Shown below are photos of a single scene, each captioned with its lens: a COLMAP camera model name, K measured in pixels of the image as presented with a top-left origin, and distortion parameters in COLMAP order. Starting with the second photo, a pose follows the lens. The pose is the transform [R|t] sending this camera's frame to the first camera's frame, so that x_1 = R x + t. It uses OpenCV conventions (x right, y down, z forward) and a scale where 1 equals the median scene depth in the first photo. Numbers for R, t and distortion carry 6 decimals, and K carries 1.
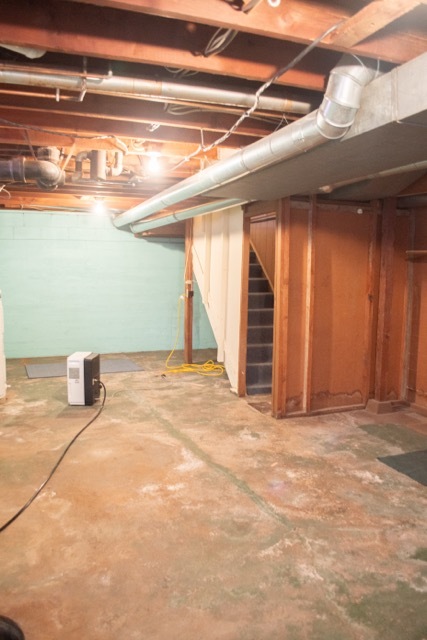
lens RADIAL K [[503.0, 0, 212.5], [0, 503.0, 328.8], [0, 0, 1]] dist [-0.081977, 0.010184]
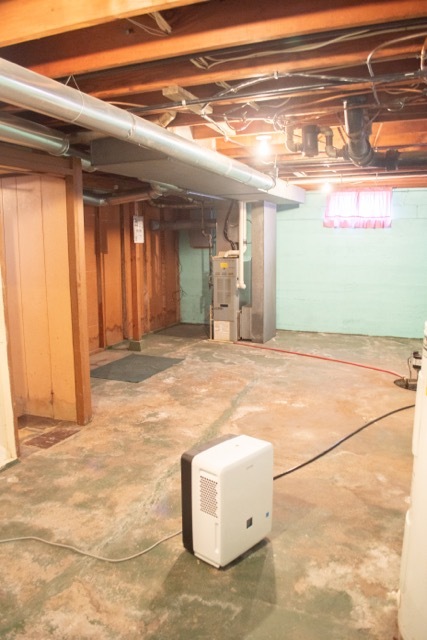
lens RADIAL K [[503.0, 0, 212.5], [0, 503.0, 328.8], [0, 0, 1]] dist [-0.081977, 0.010184]
pose [[-0.737993, -0.117170, 0.664558, -0.707121], [0.078961, 0.963051, 0.257484, -0.219766], [-0.670173, 0.242495, -0.701473, 1.727853]]
